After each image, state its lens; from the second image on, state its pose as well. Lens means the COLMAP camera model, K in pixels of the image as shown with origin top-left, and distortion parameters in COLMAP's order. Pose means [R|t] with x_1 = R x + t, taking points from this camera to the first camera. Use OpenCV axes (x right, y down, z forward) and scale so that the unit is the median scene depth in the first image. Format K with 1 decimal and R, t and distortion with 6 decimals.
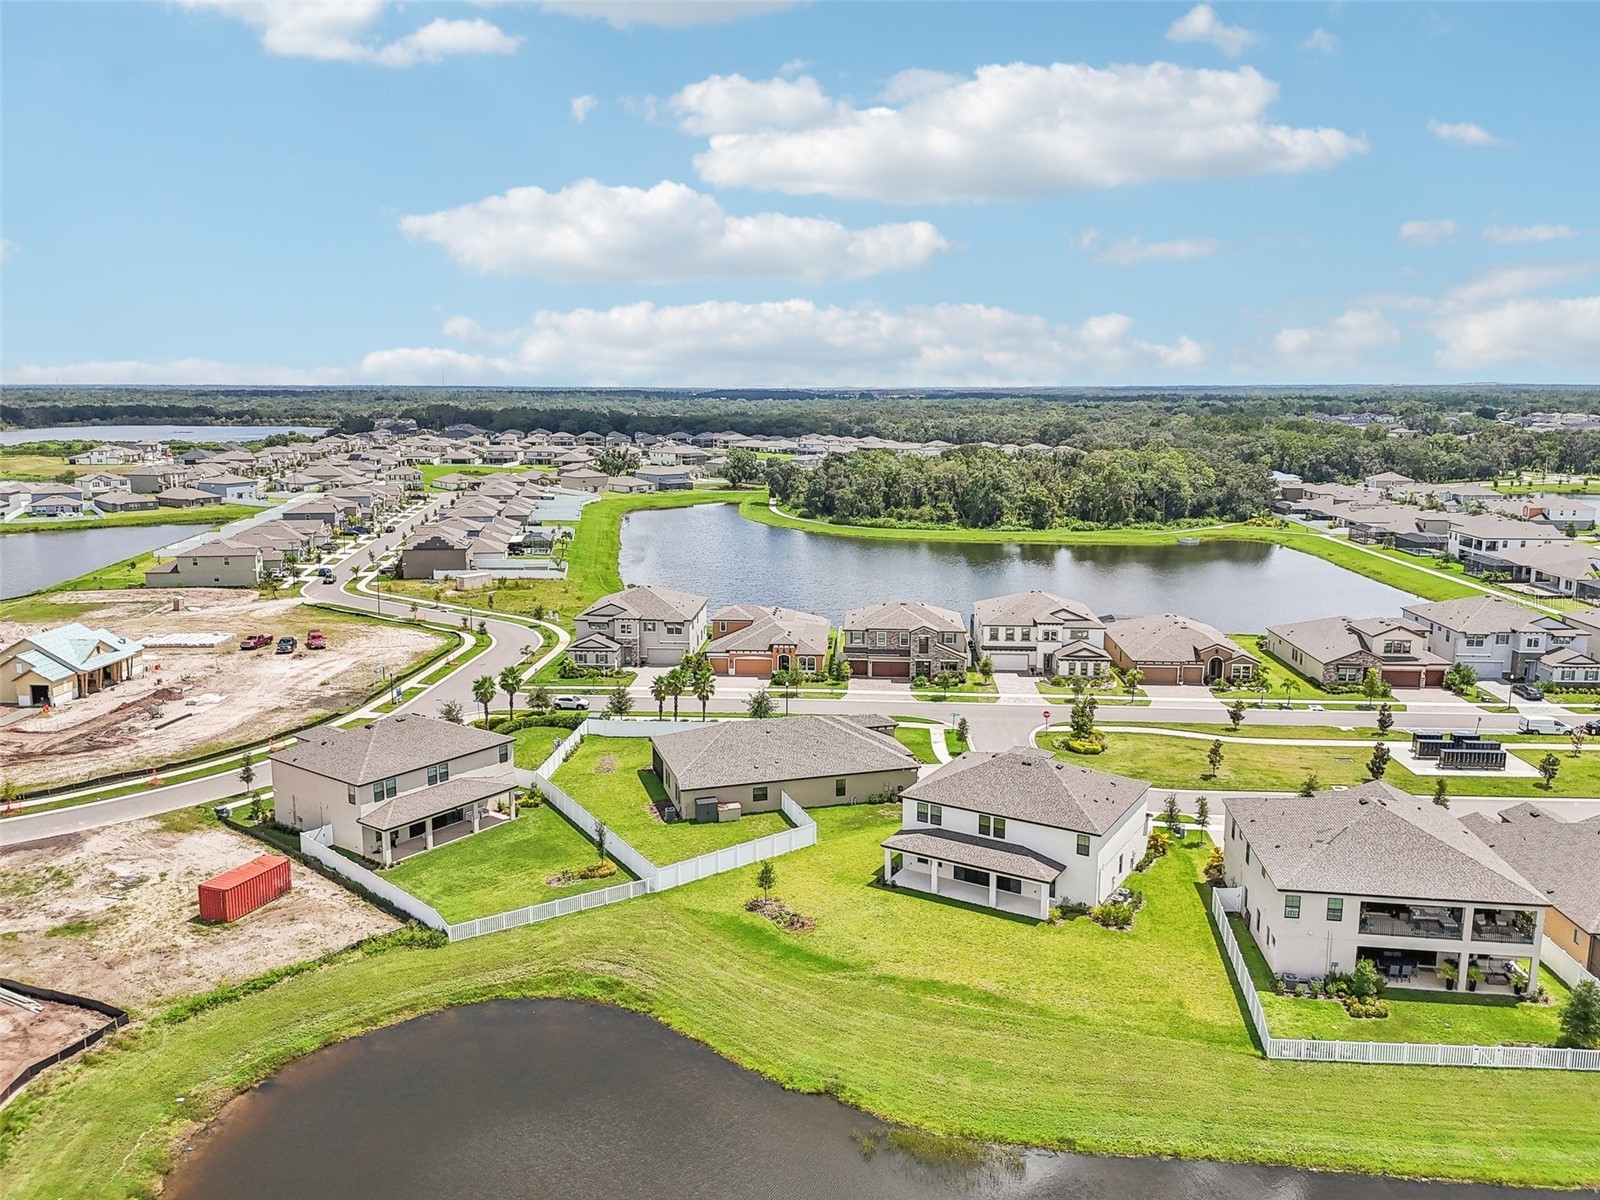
lens RADIAL K [[1212.4, 0, 802.7], [0, 1212.4, 635.6], [0, 0, 1]] dist [0.091780, -0.115865]
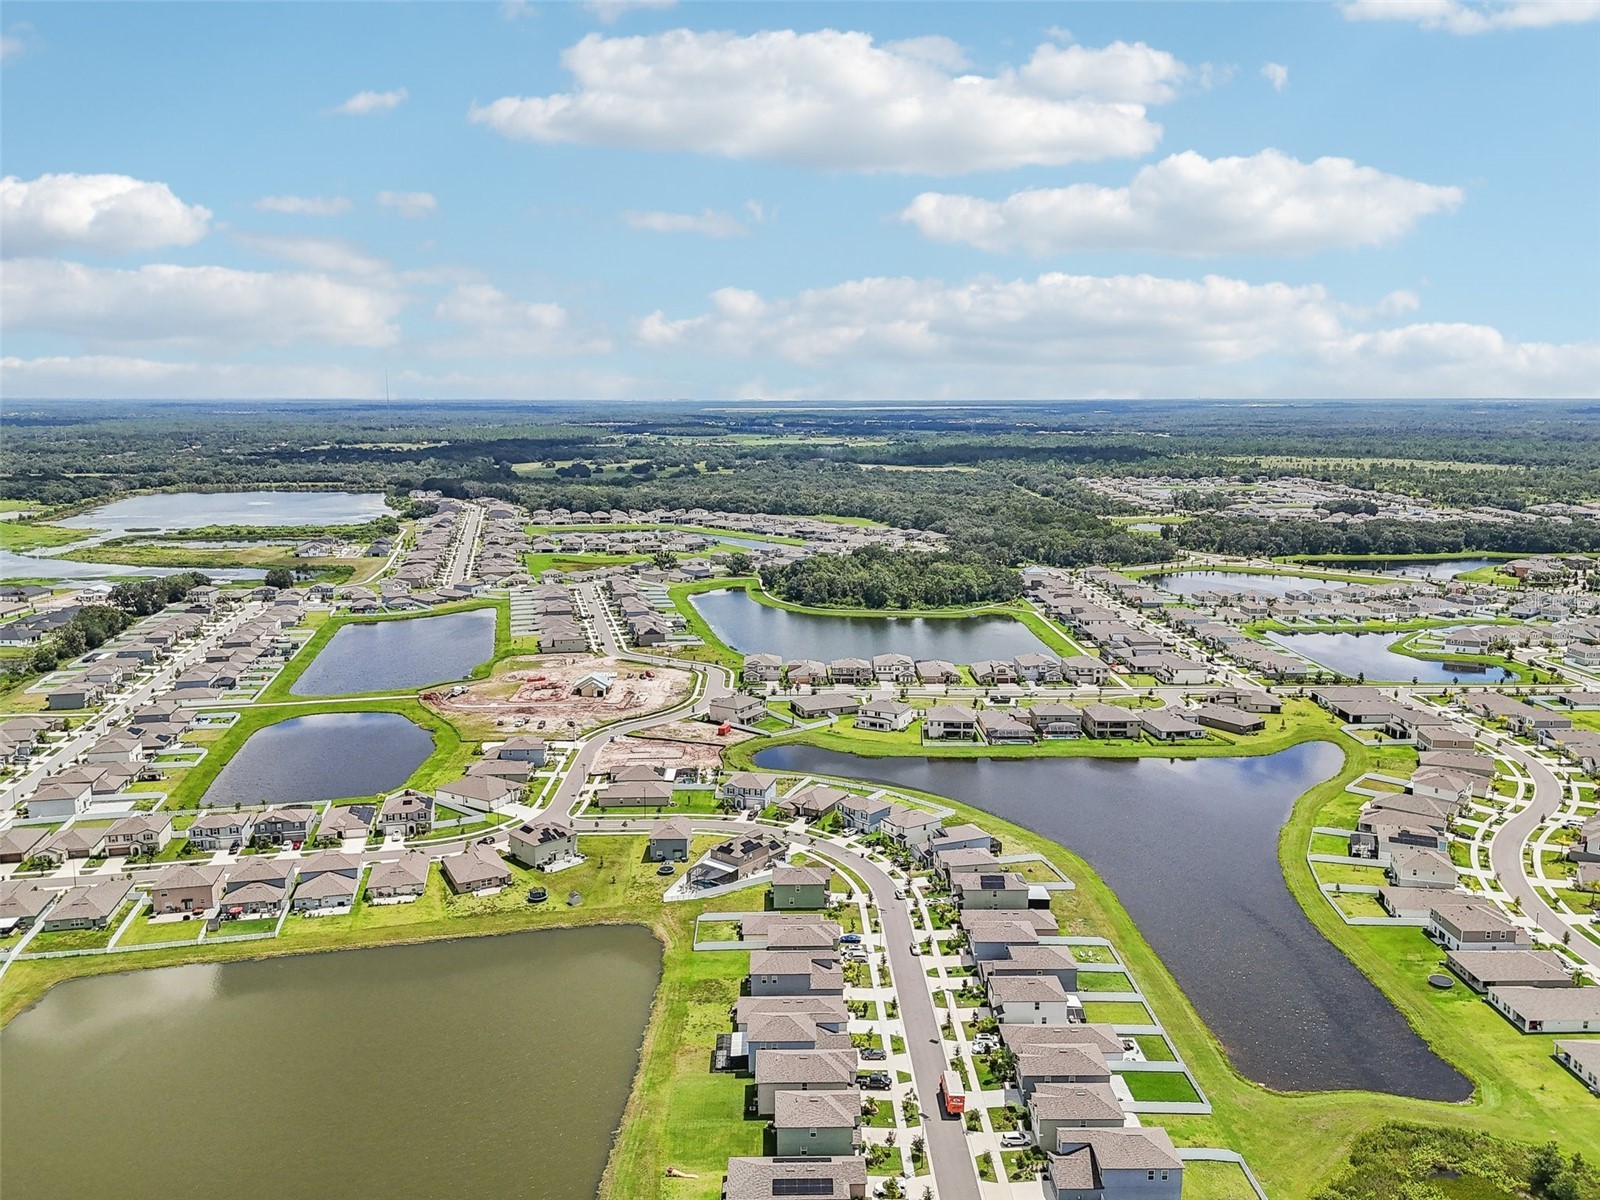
lens RADIAL K [[1212.4, 0, 802.7], [0, 1212.4, 635.6], [0, 0, 1]] dist [0.091780, -0.115865]
pose [[0.996612, -0.016631, 0.080548, -0.288711], [0.017067, 0.999843, -0.004729, -0.074460], [-0.080457, 0.006088, 0.996740, -2.082489]]
